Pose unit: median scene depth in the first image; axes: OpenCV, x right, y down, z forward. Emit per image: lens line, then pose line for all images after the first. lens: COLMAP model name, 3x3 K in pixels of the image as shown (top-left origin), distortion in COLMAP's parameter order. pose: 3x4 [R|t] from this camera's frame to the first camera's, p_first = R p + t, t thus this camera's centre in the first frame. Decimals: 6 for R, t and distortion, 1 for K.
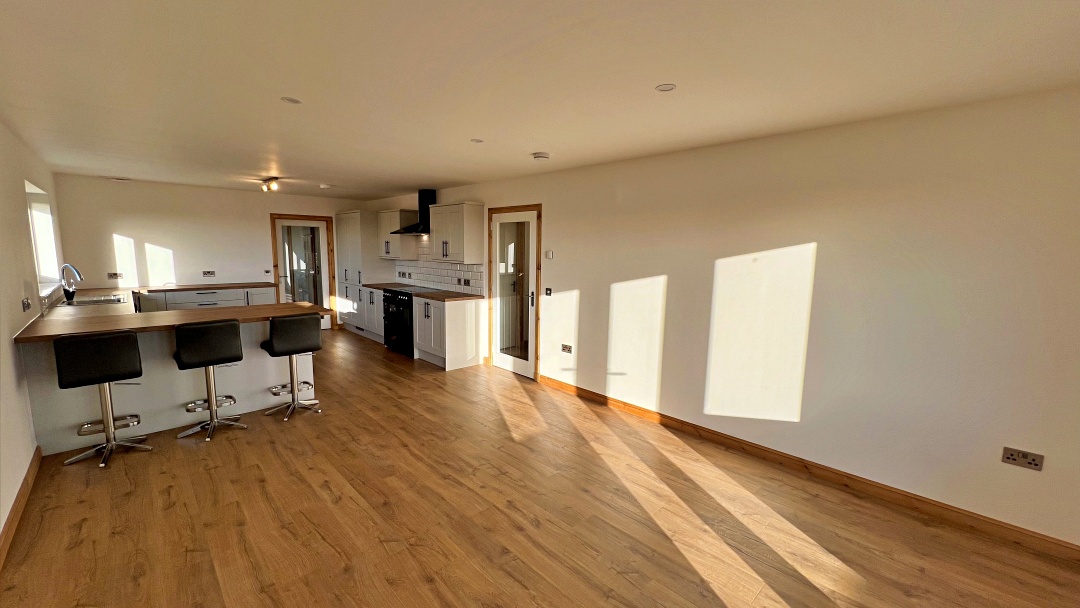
lens RADIAL K [[430.0, 0, 538.9], [0, 430.0, 303.3], [0, 0, 1]] dist [0.000998, -0.000015]
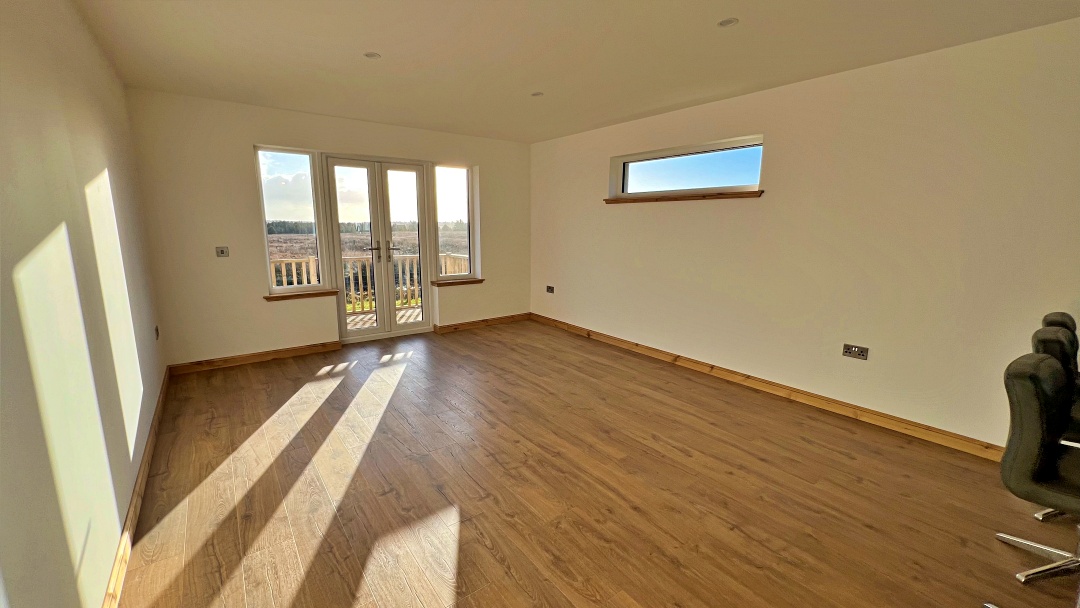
lens RADIAL K [[430.0, 0, 539.0], [0, 430.0, 304.3], [0, 0, 1]] dist [0.000998, -0.000015]
pose [[-0.992979, -0.044395, 0.109641, -0.269788], [-0.008172, 0.950432, 0.310826, -0.162981], [-0.118006, 0.307747, -0.944122, 1.799162]]
